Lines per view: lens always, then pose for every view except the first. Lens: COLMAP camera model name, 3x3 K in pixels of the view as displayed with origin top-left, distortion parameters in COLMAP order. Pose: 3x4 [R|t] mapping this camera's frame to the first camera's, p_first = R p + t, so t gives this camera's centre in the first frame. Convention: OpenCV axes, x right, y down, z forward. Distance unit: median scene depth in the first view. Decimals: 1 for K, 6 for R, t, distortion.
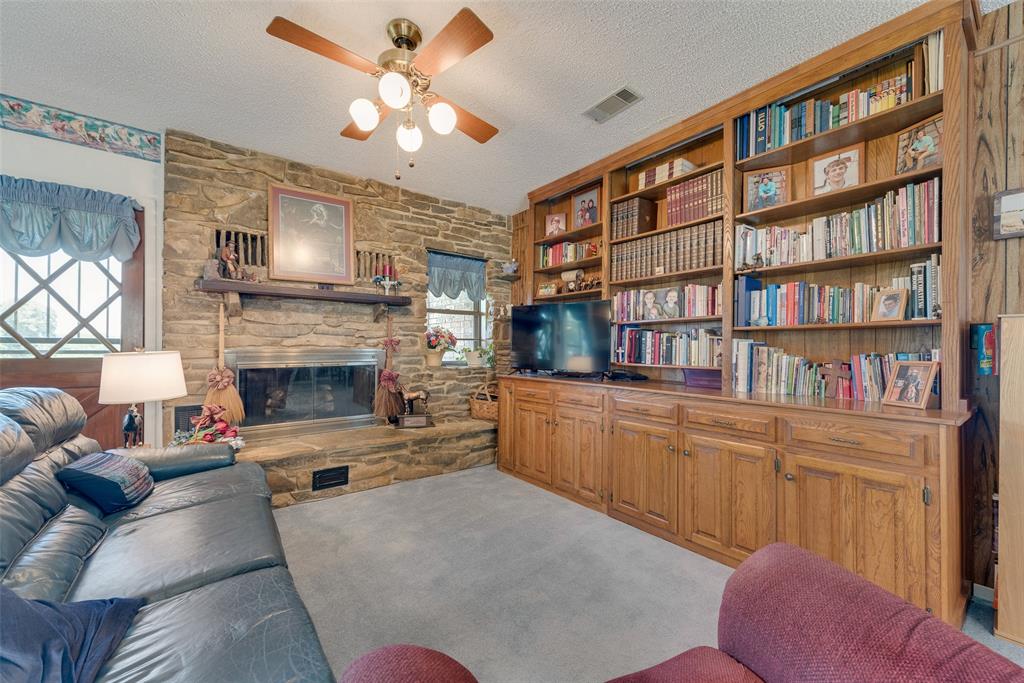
lens RADIAL K [[402.3, 0, 515.7], [0, 402.3, 346.1], [0, 0, 1]] dist [0.014789, -0.004417]
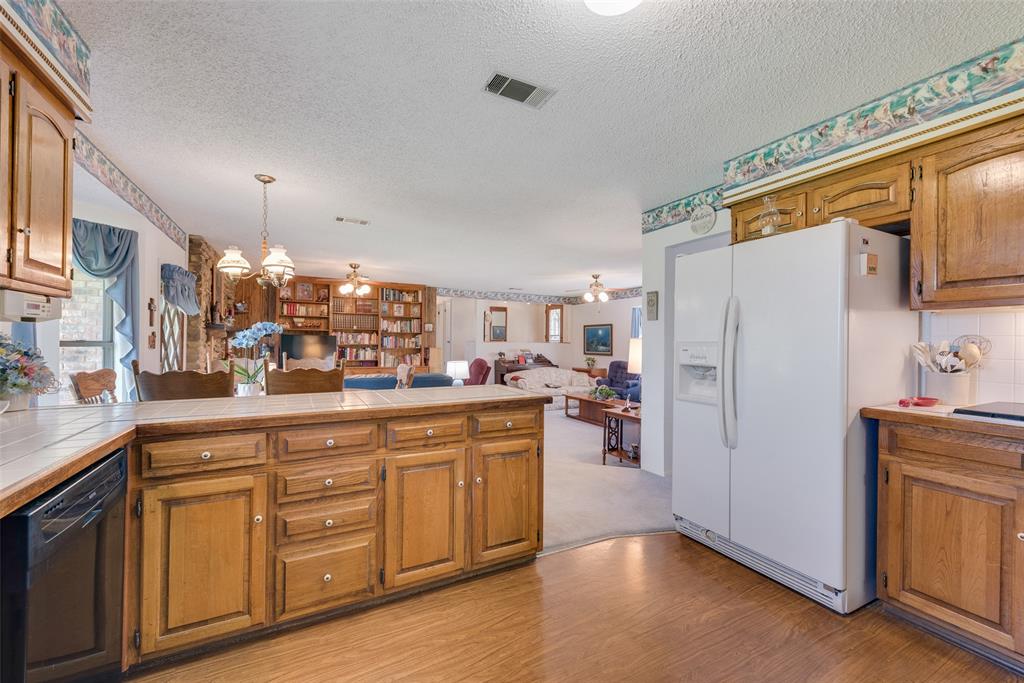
lens RADIAL K [[402.3, 0, 525.6], [0, 402.3, 347.0], [0, 0, 1]] dist [0.014789, -0.004417]
pose [[0.142444, -0.011866, 0.989732, -1.989848], [-0.012929, 0.999821, 0.013848, -0.087272], [-0.989718, -0.014769, 0.142265, -0.532837]]
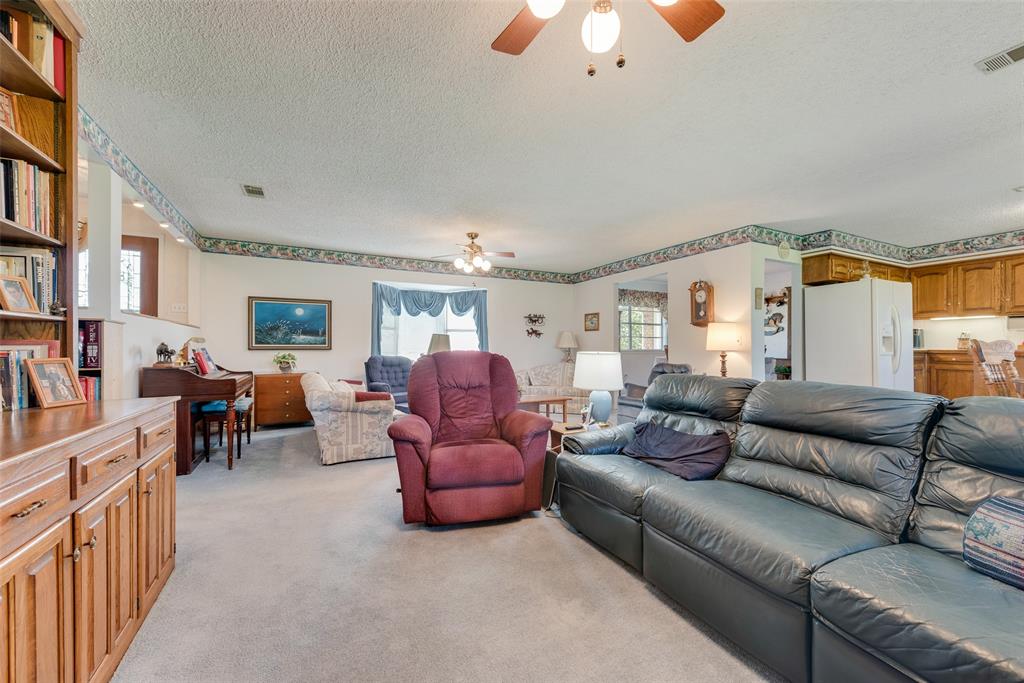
lens RADIAL K [[402.3, 0, 510.4], [0, 402.3, 345.4], [0, 0, 1]] dist [0.014789, -0.004417]
pose [[-0.980806, -0.001772, 0.194980, -0.160908], [-0.003818, 0.999942, -0.010118, 0.005230], [-0.194950, -0.010668, -0.980755, 0.982764]]
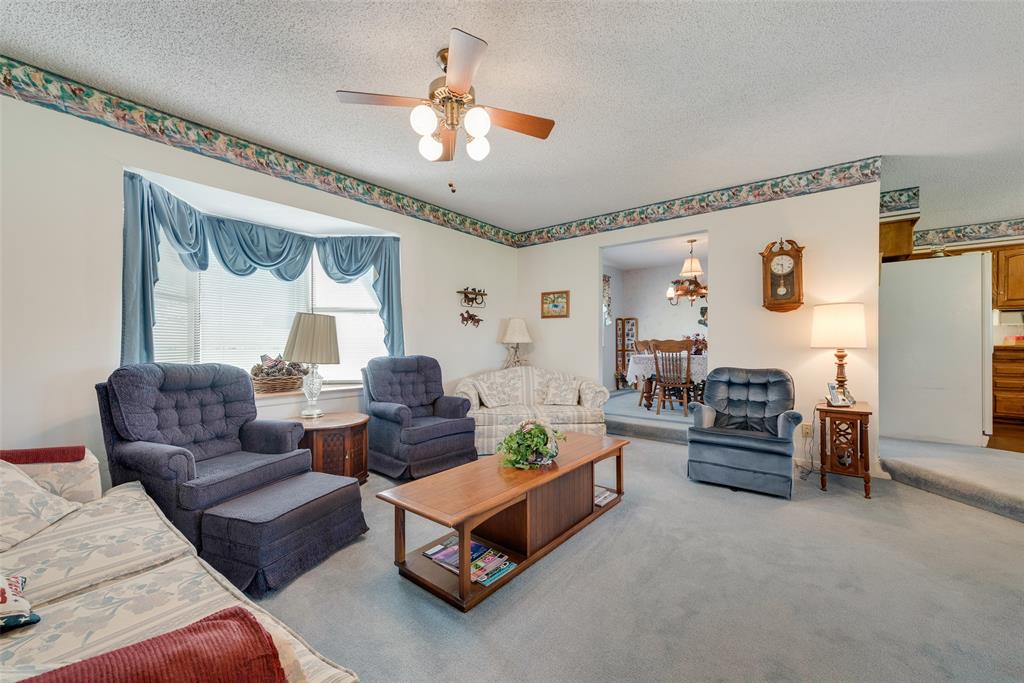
lens RADIAL K [[402.3, 0, 512.5], [0, 402.3, 345.5], [0, 0, 1]] dist [0.014789, -0.004417]
pose [[-0.971958, -0.001914, -0.235149, 0.373906], [-0.002343, 0.999996, 0.001542, 0.001375], [0.235145, 0.002050, -0.971958, 0.064903]]
